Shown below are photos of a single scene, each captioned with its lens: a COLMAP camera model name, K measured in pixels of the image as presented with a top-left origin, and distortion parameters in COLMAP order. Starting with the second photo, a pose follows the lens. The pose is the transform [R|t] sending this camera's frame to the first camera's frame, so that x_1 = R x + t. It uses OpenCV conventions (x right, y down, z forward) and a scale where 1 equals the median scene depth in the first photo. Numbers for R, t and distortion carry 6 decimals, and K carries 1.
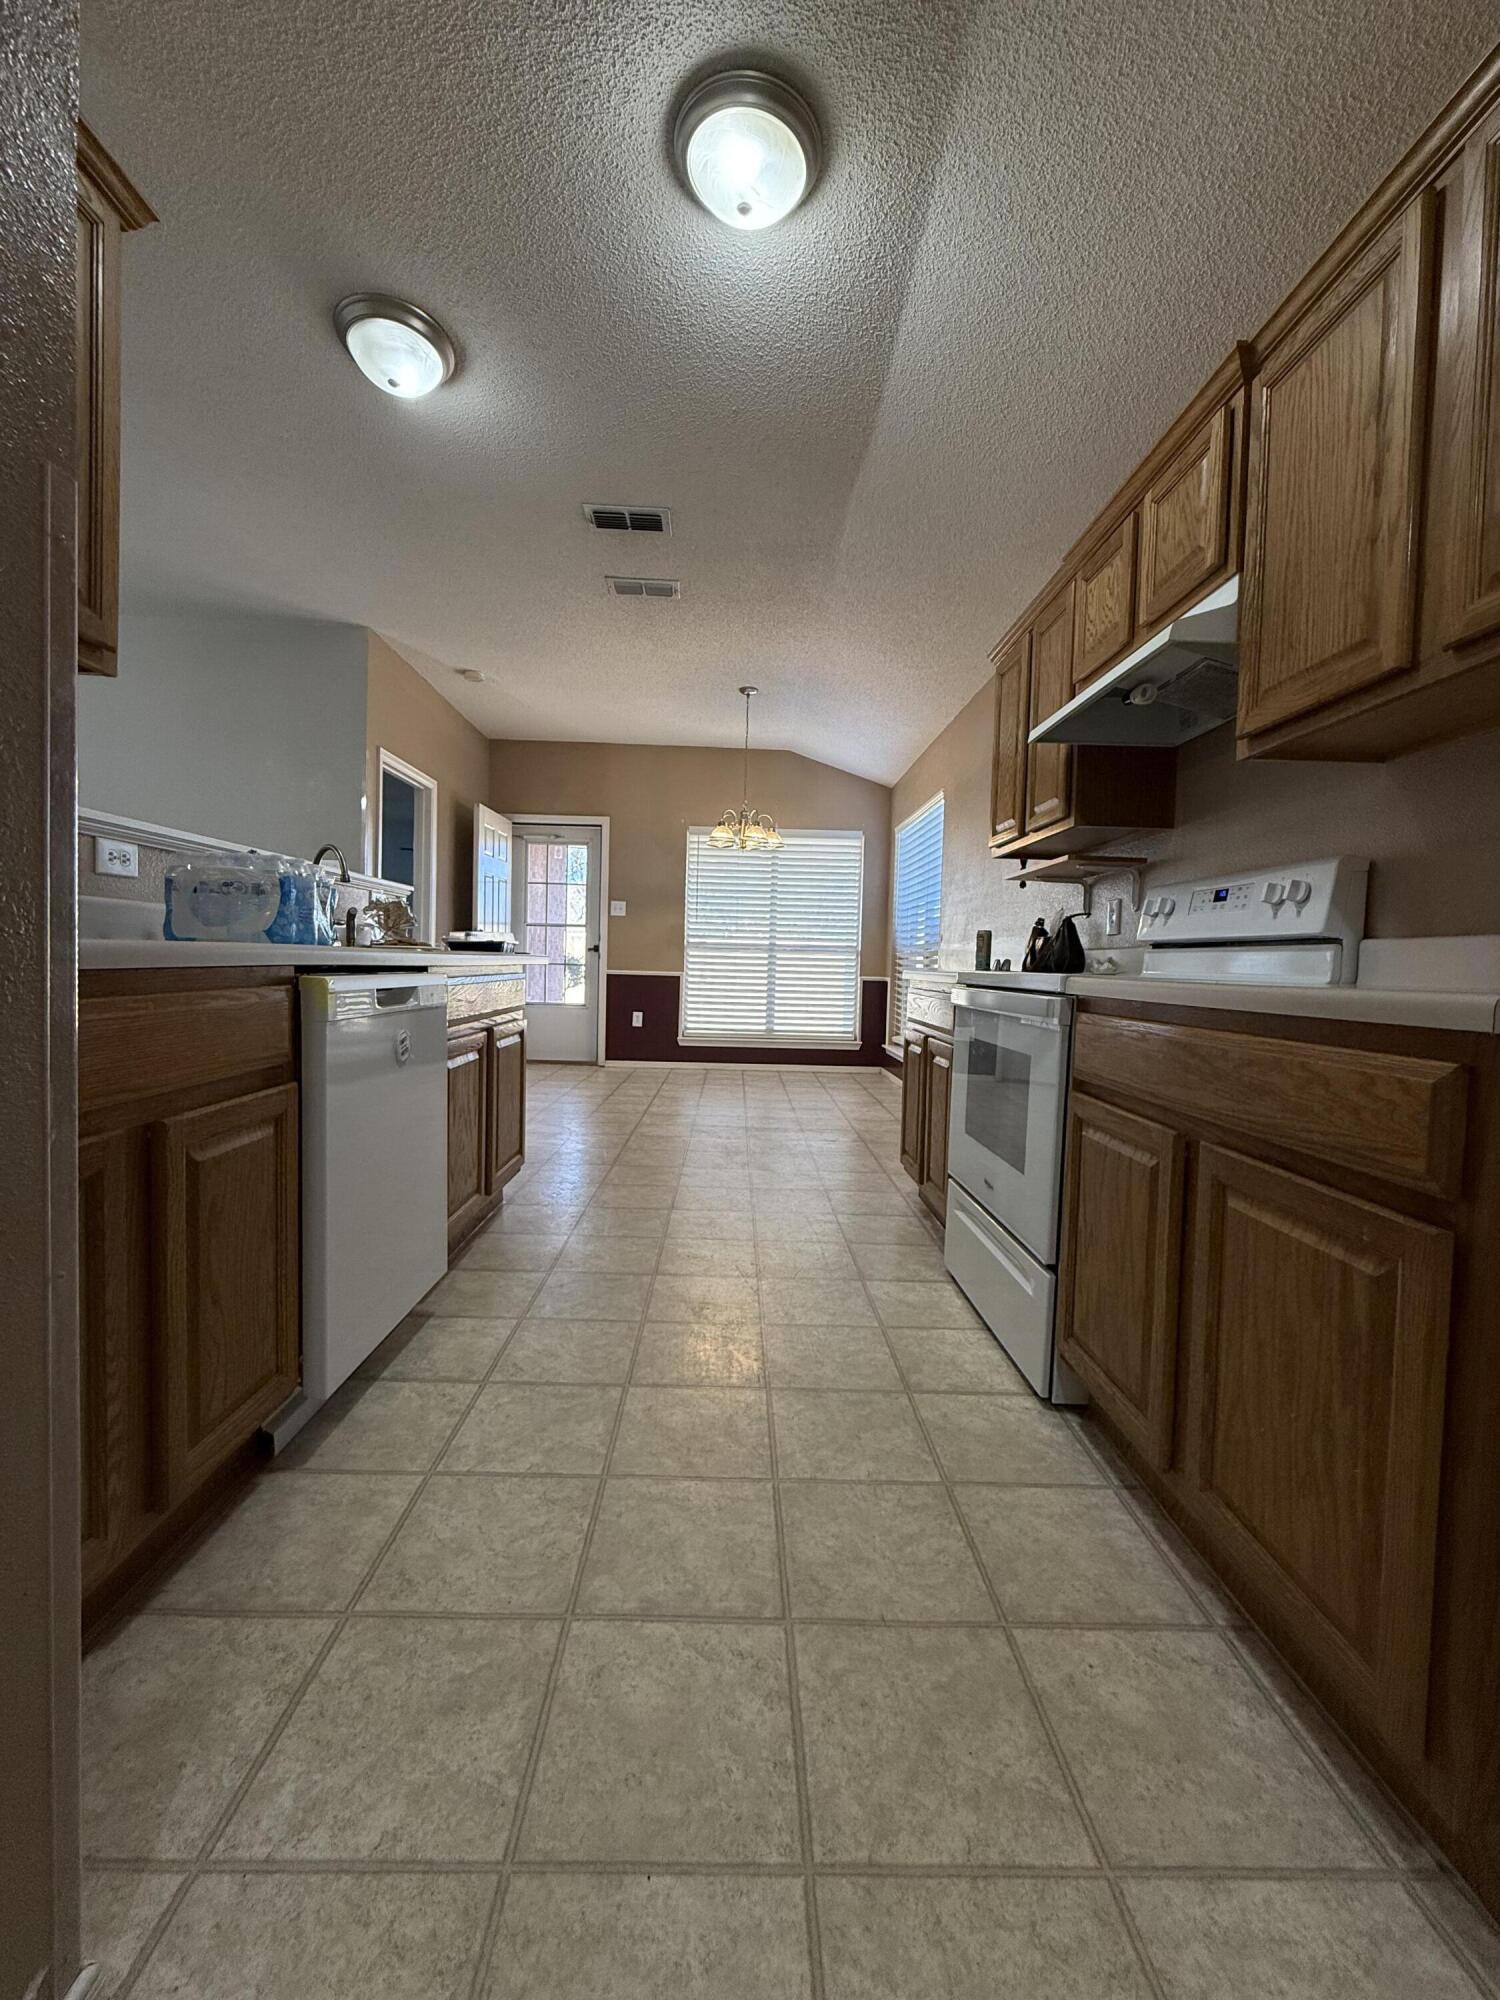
lens RADIAL K [[796.7, 0, 743.6], [0, 796.7, 997.3], [0, 0, 1]] dist [-0.002805, 0.000745]
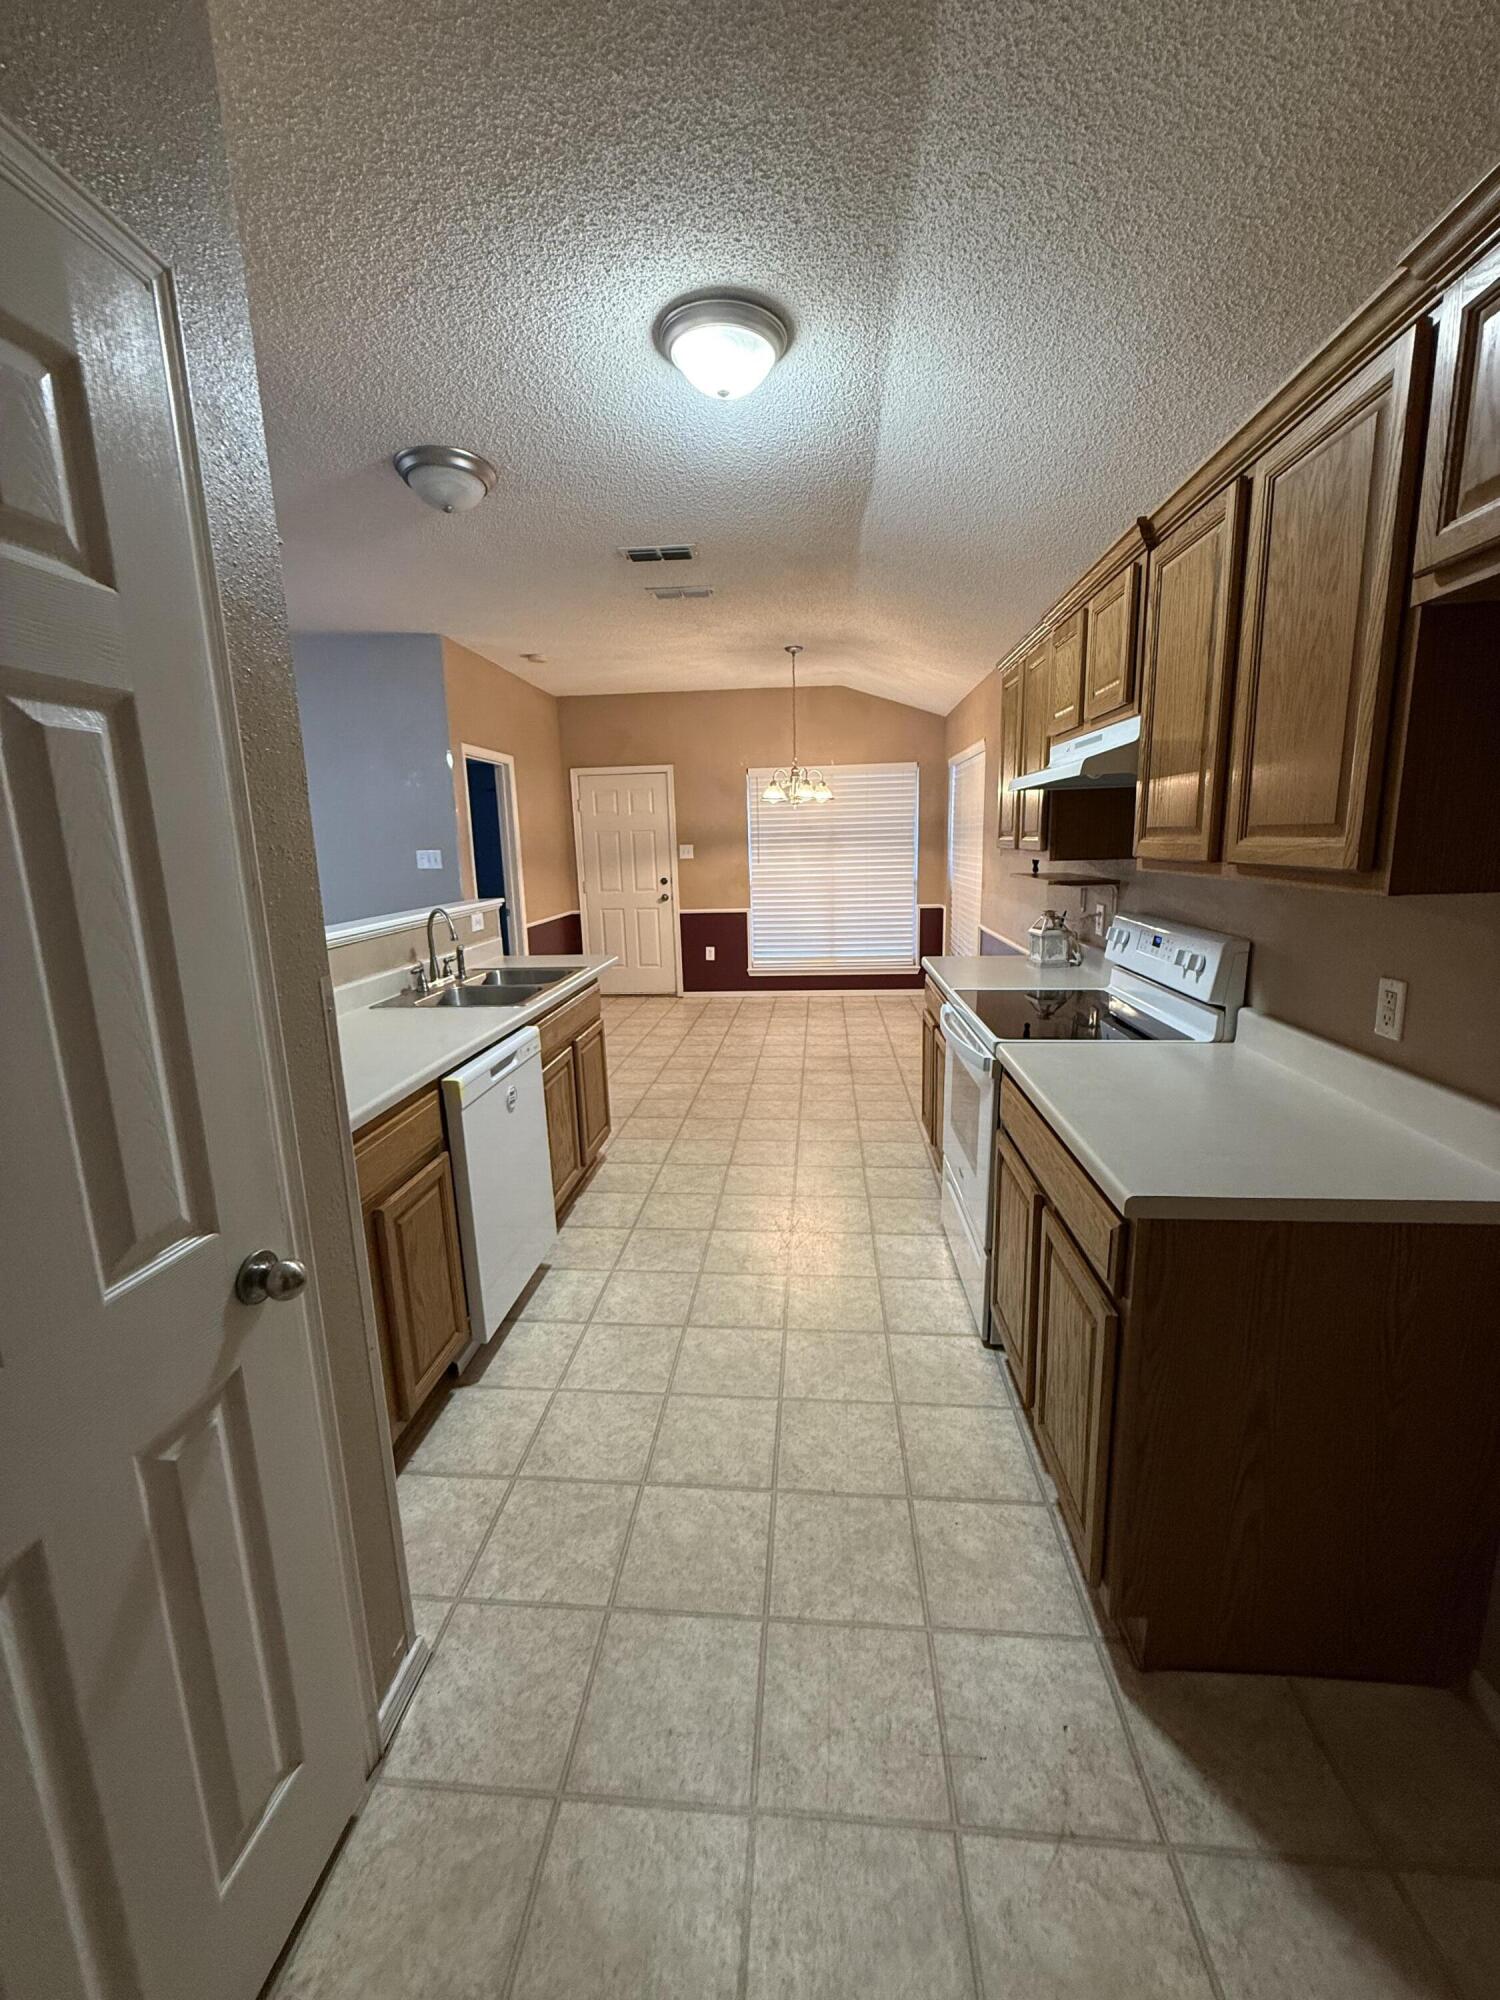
lens RADIAL K [[796.7, 0, 744.1], [0, 796.7, 997.2], [0, 0, 1]] dist [-0.002805, 0.000745]
pose [[0.992850, -0.033820, -0.114480, 0.159543], [0.051187, 0.987000, 0.152353, -0.346463], [0.107839, -0.157124, 0.981674, -0.335310]]
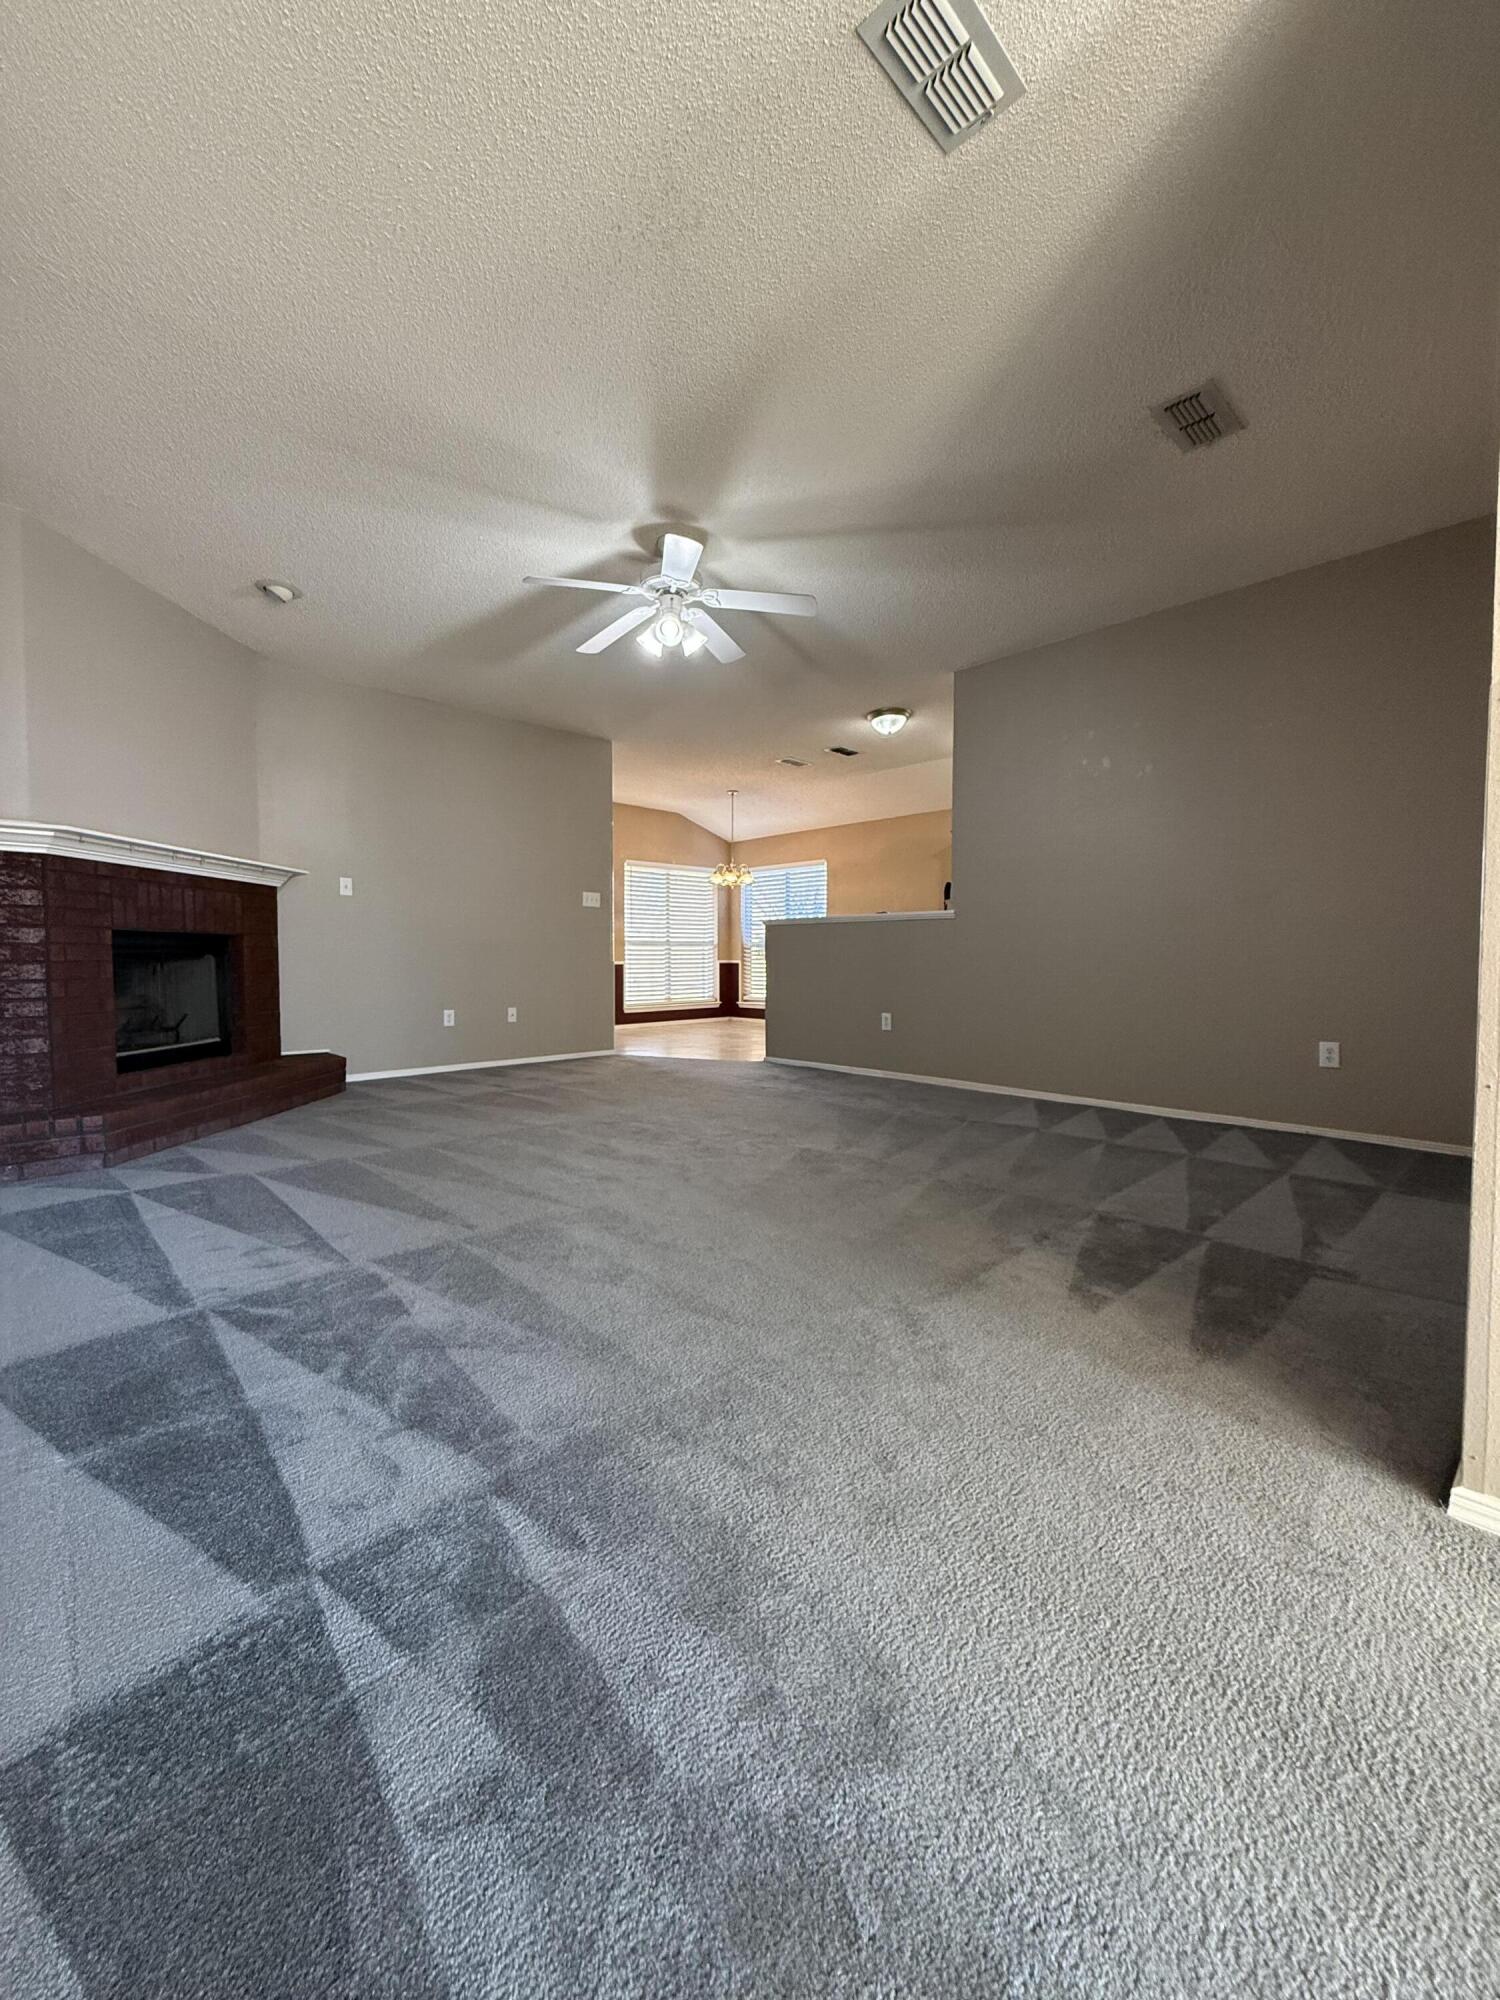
lens RADIAL K [[796.7, 0, 751.8], [0, 796.7, 993.1], [0, 0, 1]] dist [-0.002805, 0.000745]
pose [[0.725680, -0.061499, 0.685279, -4.017177], [0.049656, 0.998081, 0.036987, -0.073123], [-0.686239, 0.007187, 0.727341, -0.872067]]
